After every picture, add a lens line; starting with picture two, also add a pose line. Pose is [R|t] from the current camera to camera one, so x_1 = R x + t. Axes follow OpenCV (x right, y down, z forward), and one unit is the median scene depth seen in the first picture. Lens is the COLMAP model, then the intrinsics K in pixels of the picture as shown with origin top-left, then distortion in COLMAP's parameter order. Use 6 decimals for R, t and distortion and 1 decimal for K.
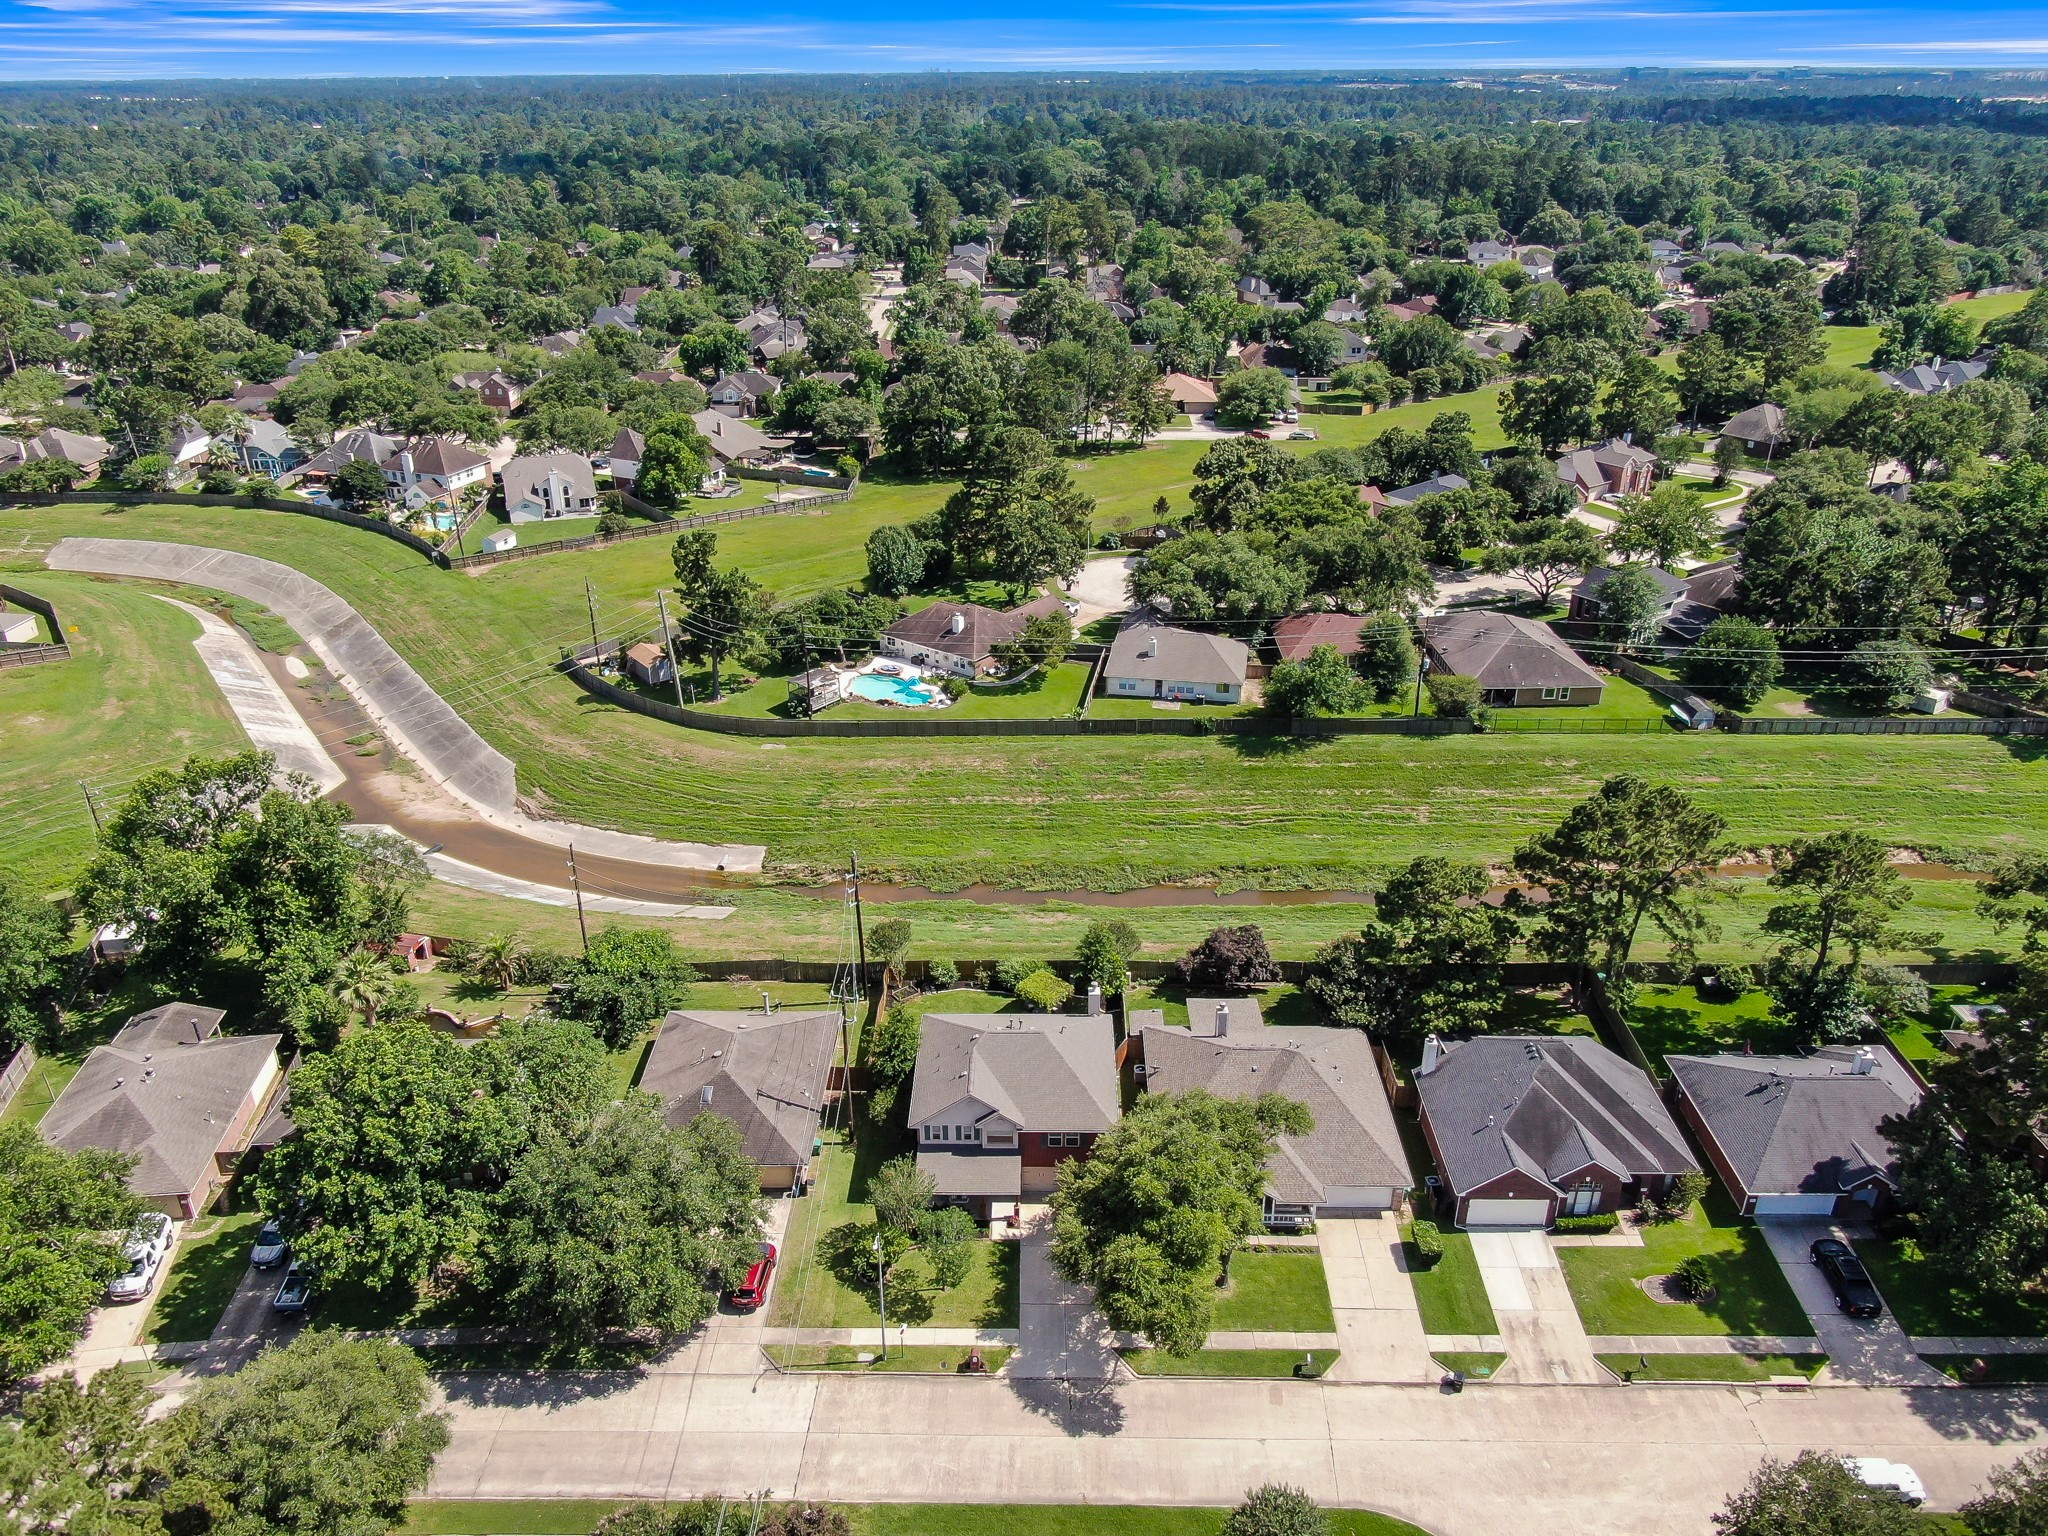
lens RADIAL K [[1478.9, 0, 1024.0], [0, 1478.9, 768.0], [0, 0, 1]] dist [-0.015175, 0.002870]
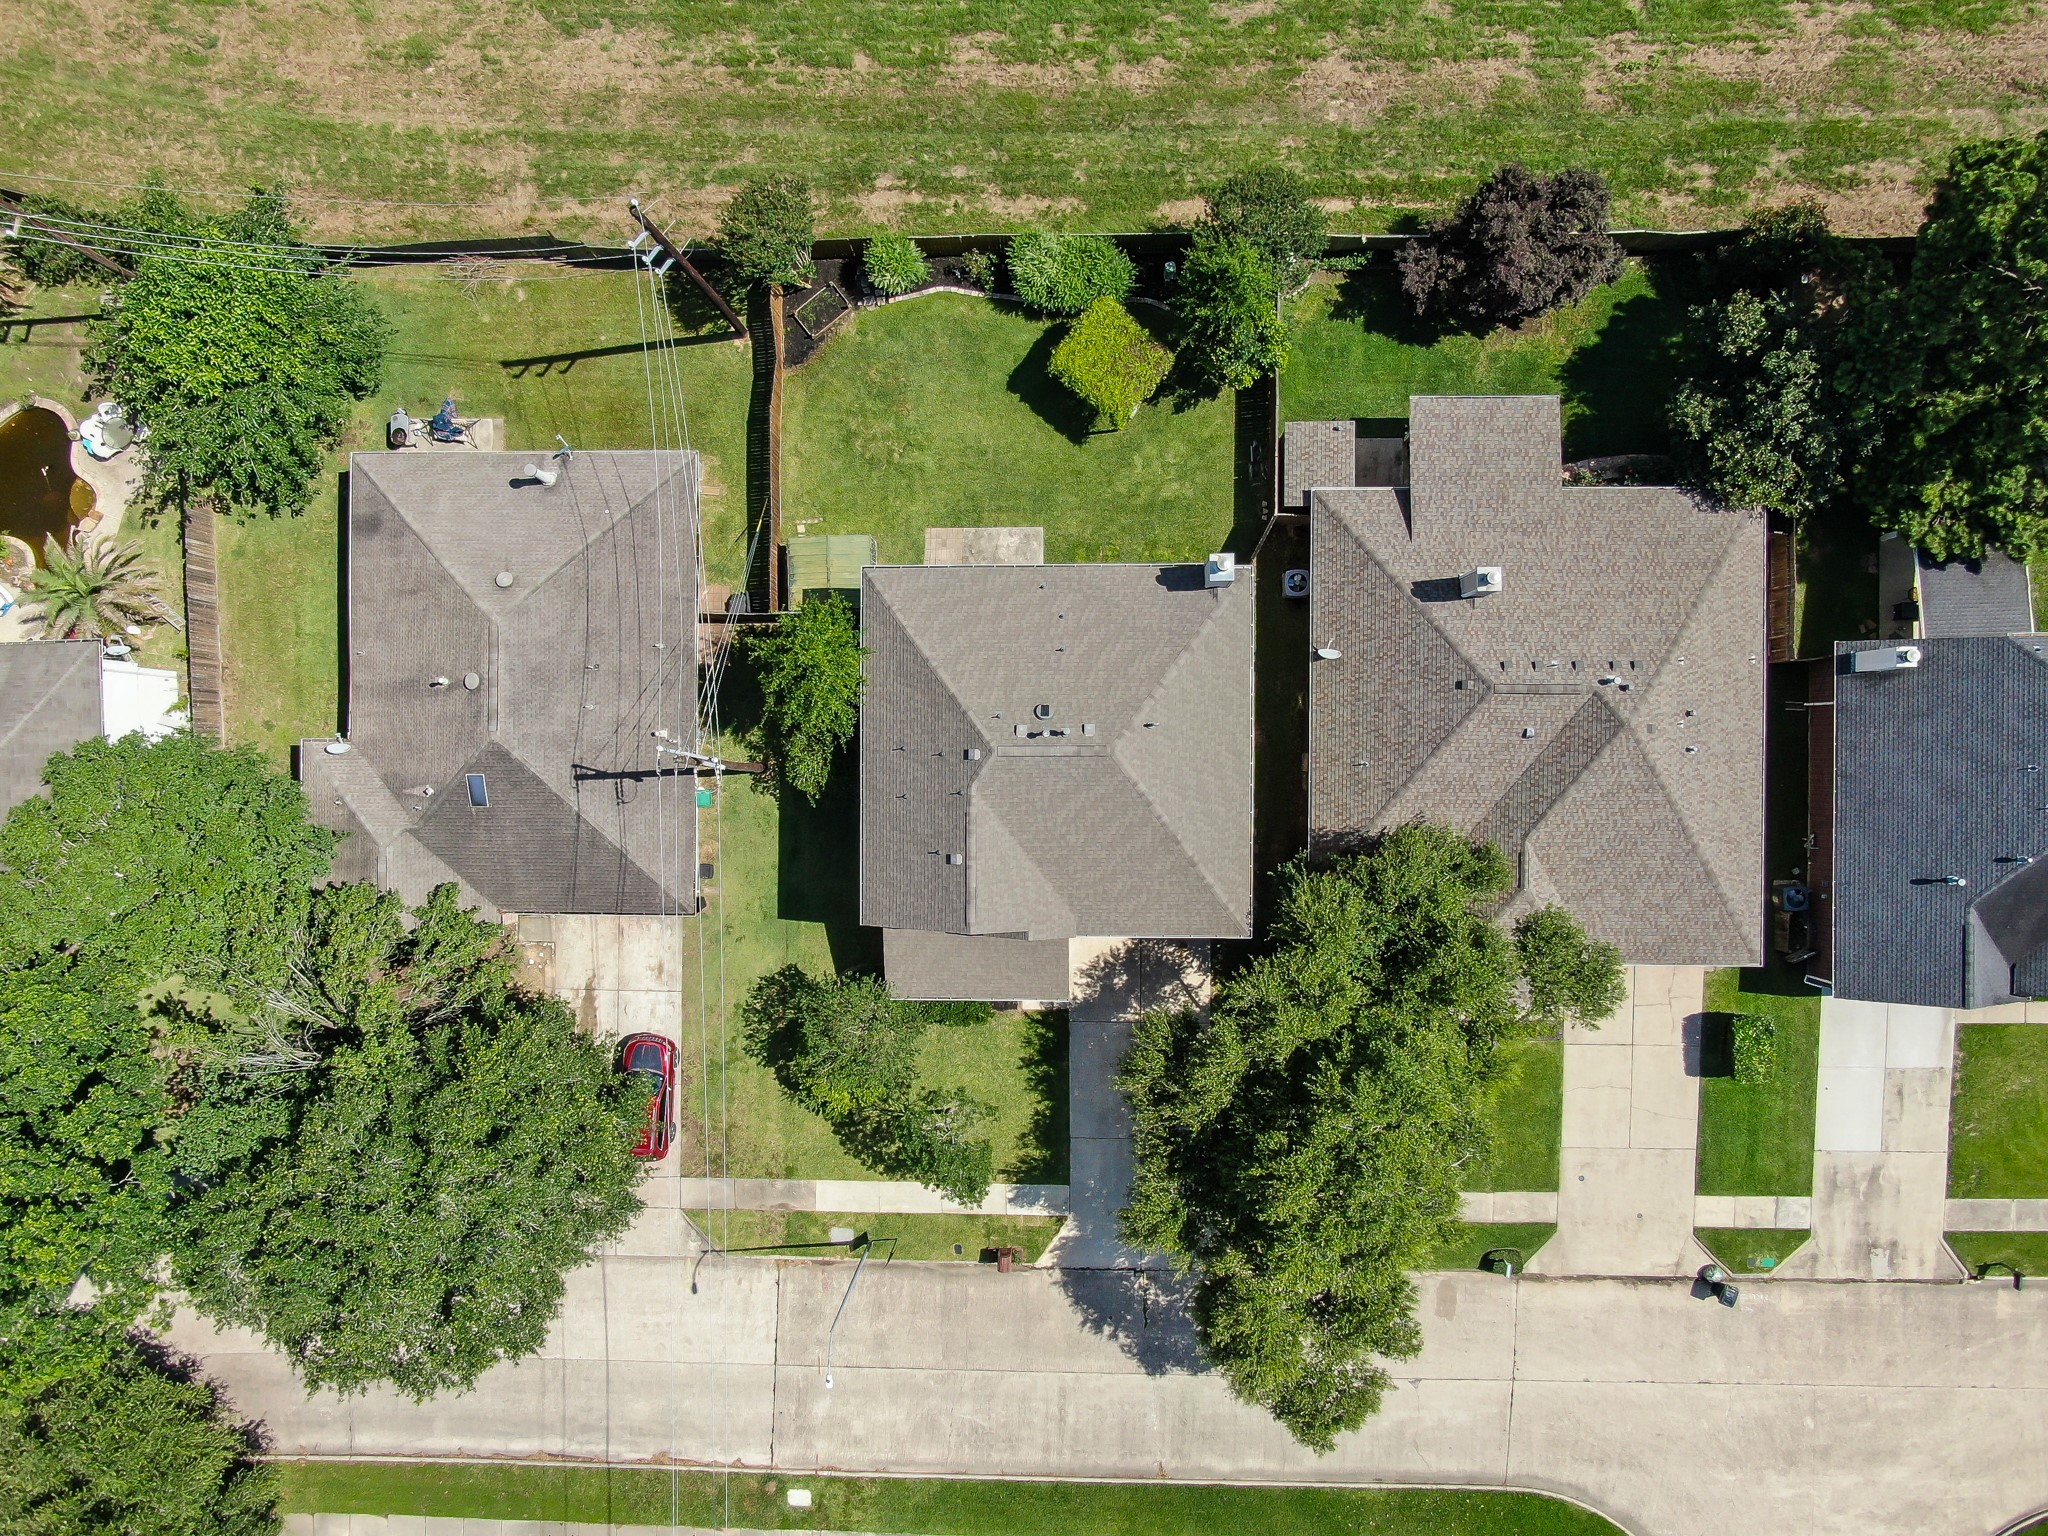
lens RADIAL K [[1478.9, 0, 1024.0], [0, 1478.9, 768.0], [0, 0, 1]] dist [-0.015175, 0.002870]
pose [[0.999351, -0.010260, -0.034543, 0.001024], [0.035609, 0.428052, 0.903052, -0.275314], [0.005521, -0.903696, 0.428139, 0.838940]]
